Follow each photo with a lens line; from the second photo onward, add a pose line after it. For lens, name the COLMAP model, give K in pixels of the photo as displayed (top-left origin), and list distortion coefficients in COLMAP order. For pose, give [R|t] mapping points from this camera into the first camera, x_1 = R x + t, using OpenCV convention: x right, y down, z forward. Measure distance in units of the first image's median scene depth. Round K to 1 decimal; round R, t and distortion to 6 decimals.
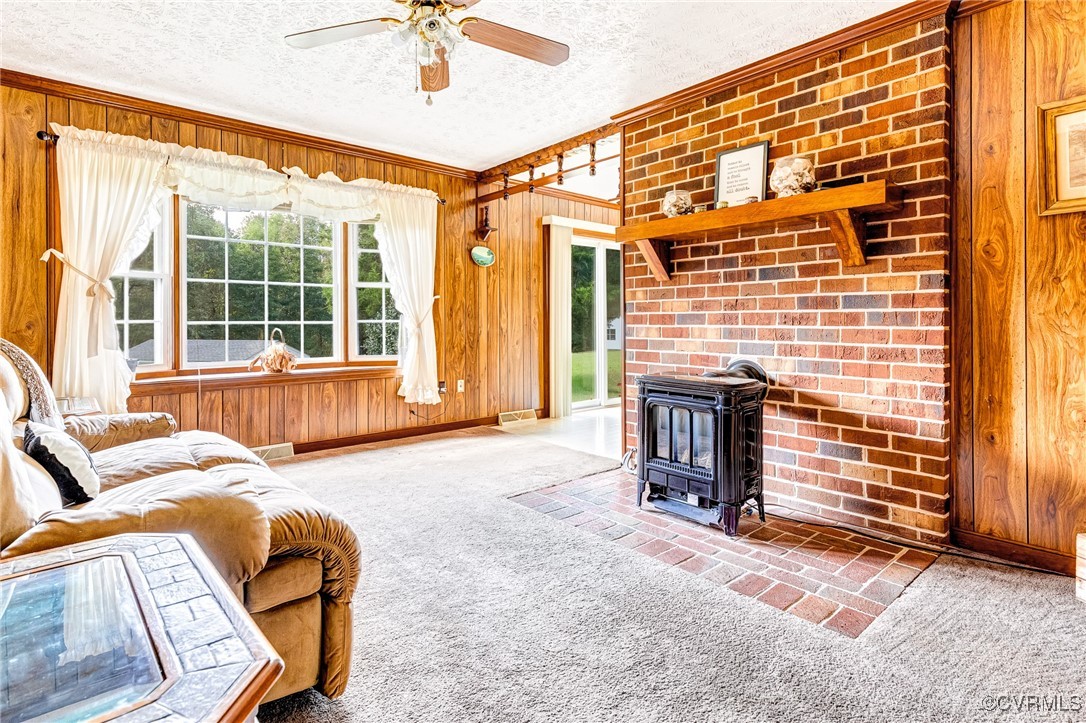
lens RADIAL K [[539.0, 0, 552.7], [0, 539.0, 321.6], [0, 0, 1]] dist [0.006003, 0.000595]
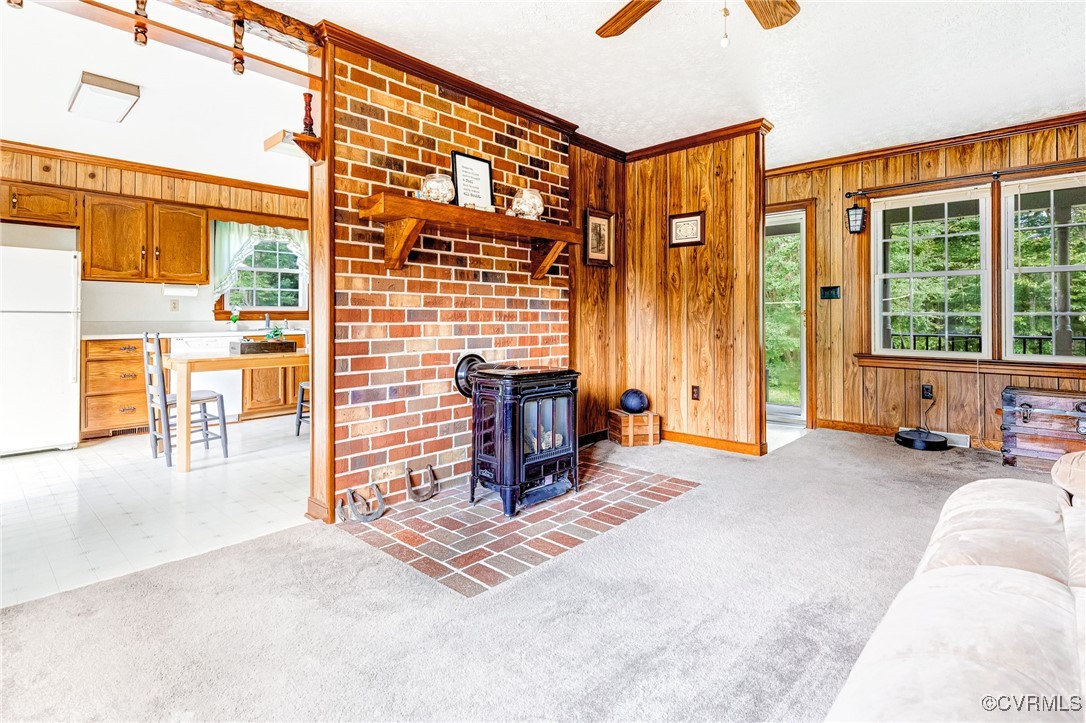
lens RADIAL K [[539.0, 0, 526.8], [0, 539.0, 314.7], [0, 0, 1]] dist [0.006003, 0.000595]
pose [[-0.079491, 0.005995, 0.996818, -0.656356], [-0.000176, 0.999982, -0.006028, -0.000702], [-0.996836, -0.000655, -0.079488, 0.880589]]
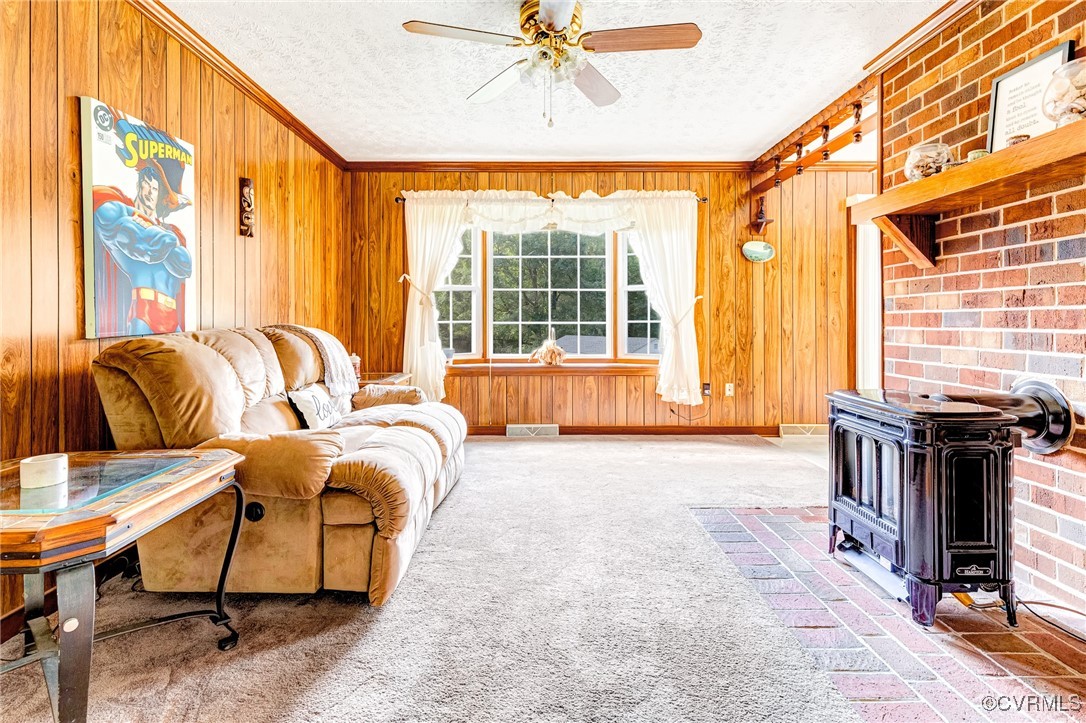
lens RADIAL K [[539.0, 0, 551.6], [0, 539.0, 319.7], [0, 0, 1]] dist [0.006003, 0.000595]
pose [[0.765644, -0.002034, -0.643261, 0.296135], [0.000234, 0.999996, -0.002883, -0.002250], [0.643264, 0.002057, 0.765642, 0.096750]]
